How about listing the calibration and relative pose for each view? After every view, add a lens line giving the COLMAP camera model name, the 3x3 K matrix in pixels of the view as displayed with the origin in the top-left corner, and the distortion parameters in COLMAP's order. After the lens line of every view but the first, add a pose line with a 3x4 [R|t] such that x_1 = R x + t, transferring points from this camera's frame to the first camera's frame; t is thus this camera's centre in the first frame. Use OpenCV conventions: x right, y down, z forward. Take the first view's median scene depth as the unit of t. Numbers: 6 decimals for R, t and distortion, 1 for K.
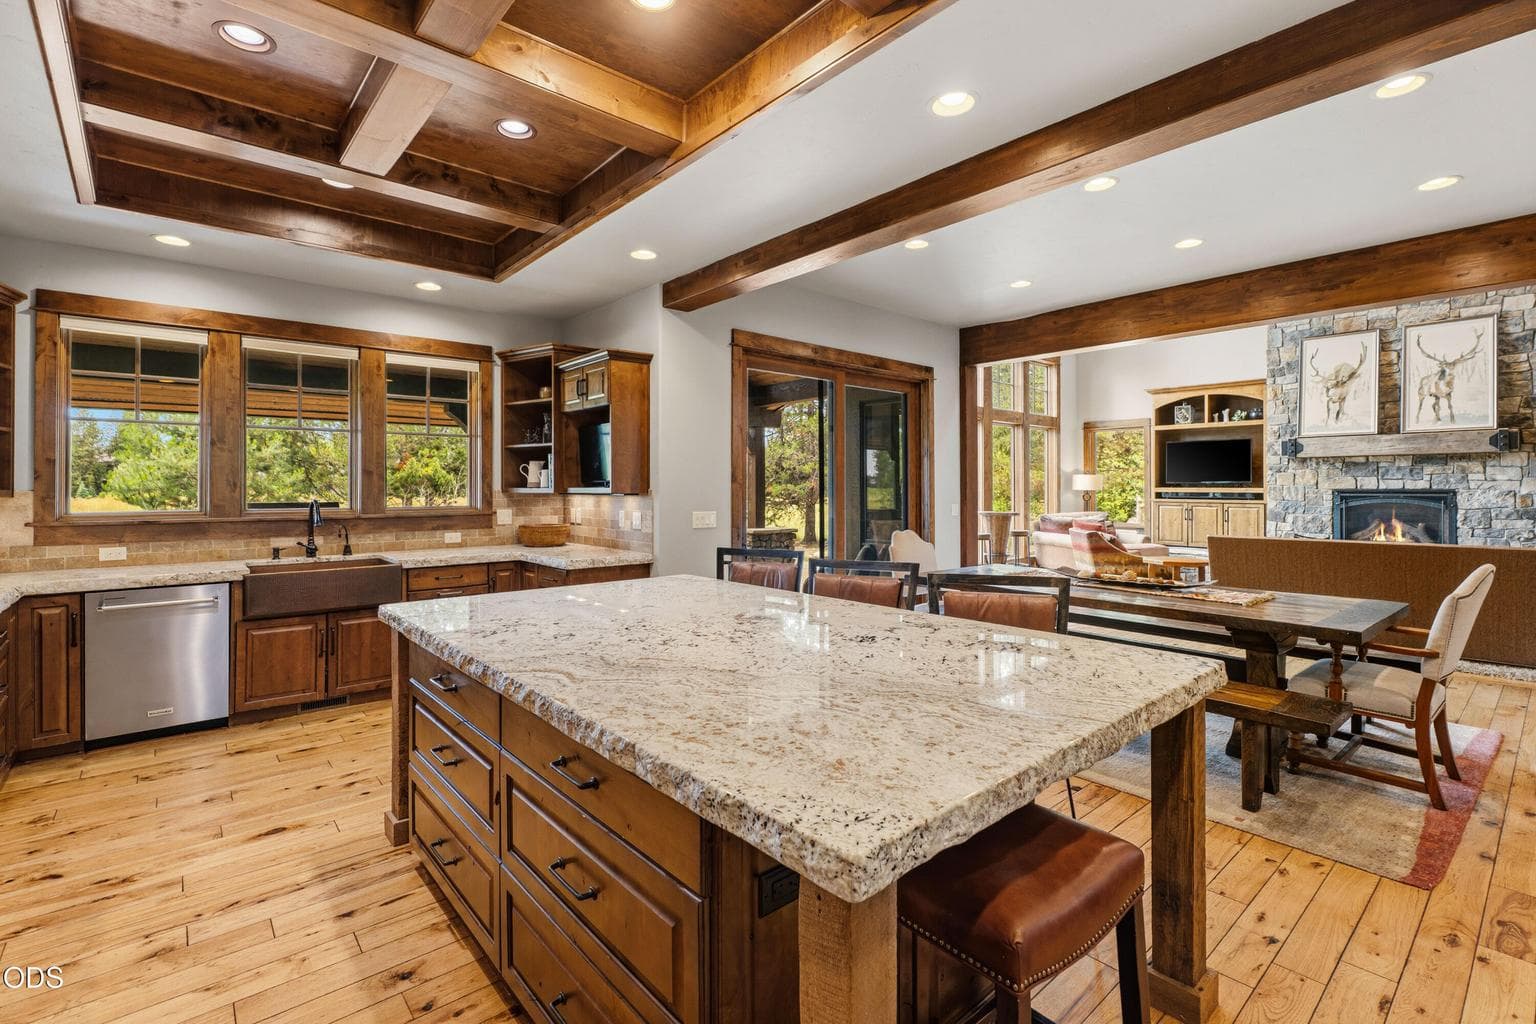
lens RADIAL K [[695.5, 0, 763.0], [0, 695.5, 490.5], [0, 0, 1]] dist [-0.000914, -0.000273]
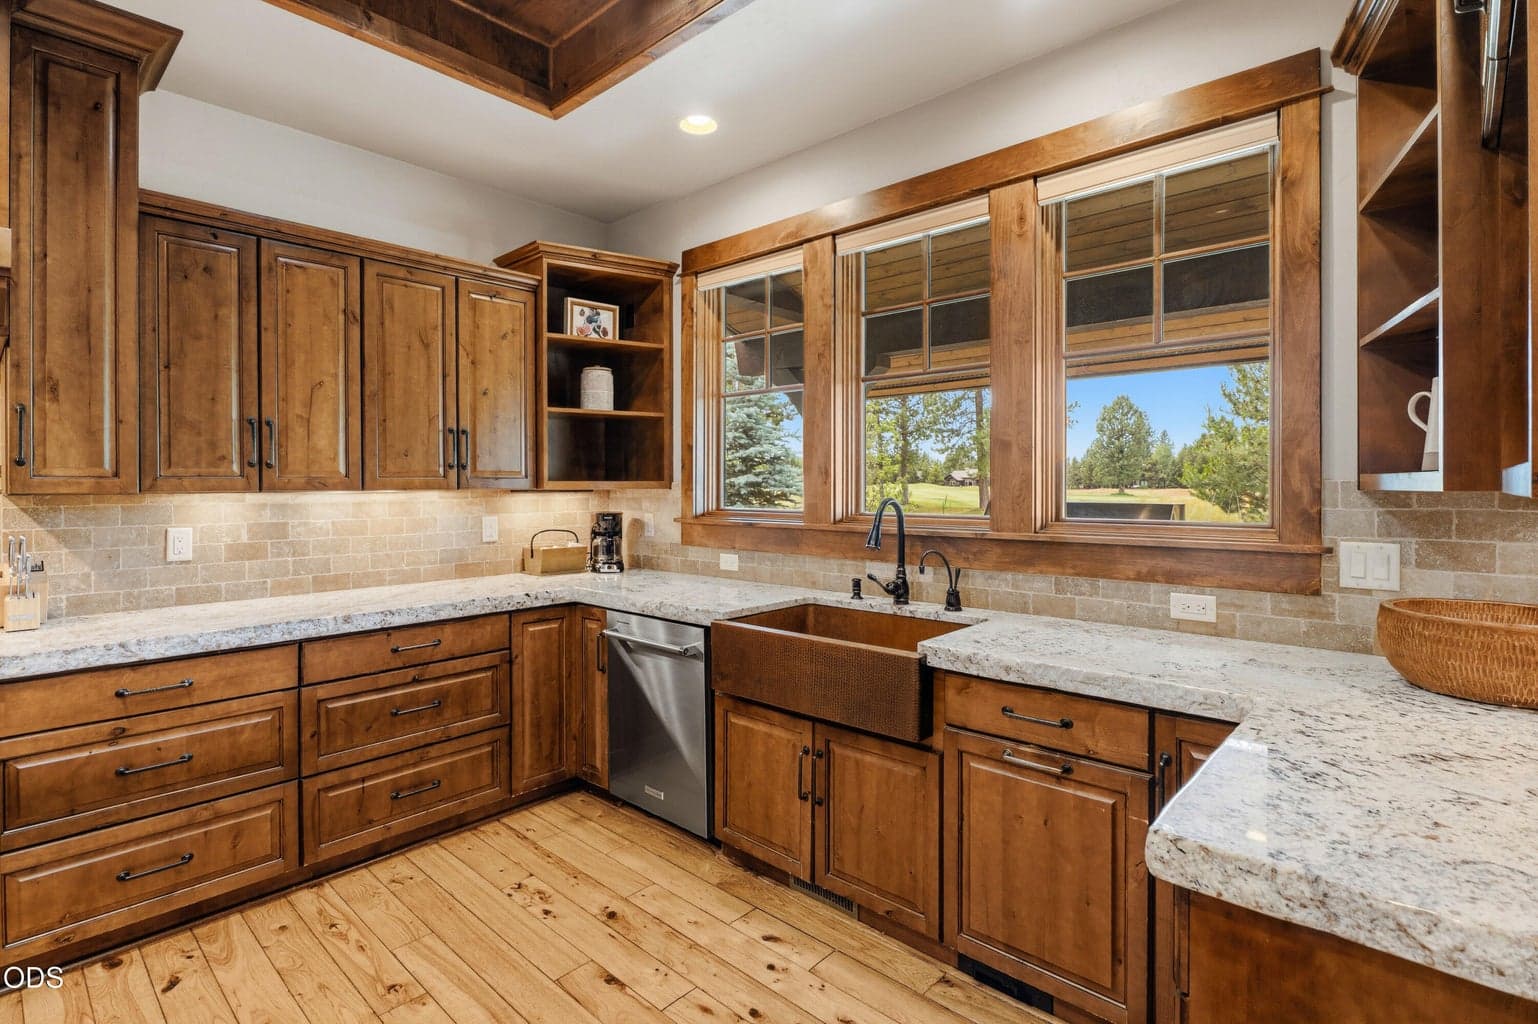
lens RADIAL K [[749.6, 0, 749.9], [0, 749.6, 485.6], [0, 0, 1]] dist [-0.006387, -0.000435]
pose [[0.105866, 0.002632, -0.994377, -0.075712], [-0.004256, 0.999989, 0.002194, 0.002358], [0.994371, 0.003999, 0.105876, 0.815969]]
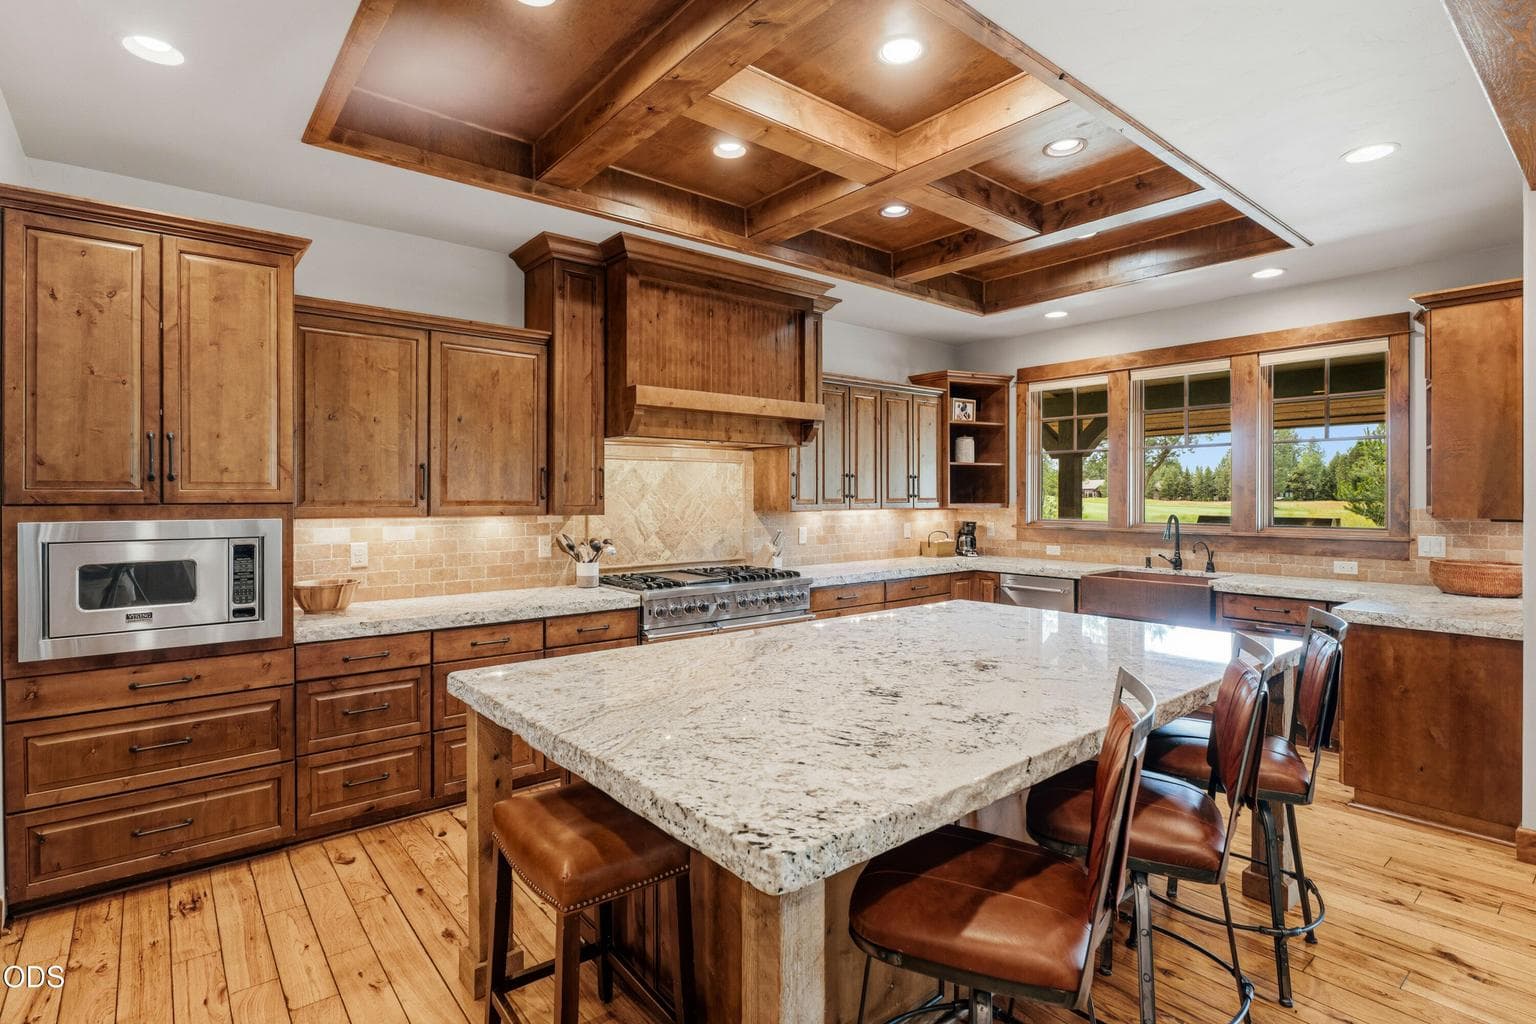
lens RADIAL K [[748.6, 0, 749.3], [0, 748.6, 494.0], [0, 0, 1]] dist [-0.006387, -0.000435]
pose [[-0.034986, -0.000623, -0.999388, 0.491176], [-0.004931, 0.999988, -0.000451, -0.014027], [0.999376, 0.004912, -0.034989, 0.394823]]
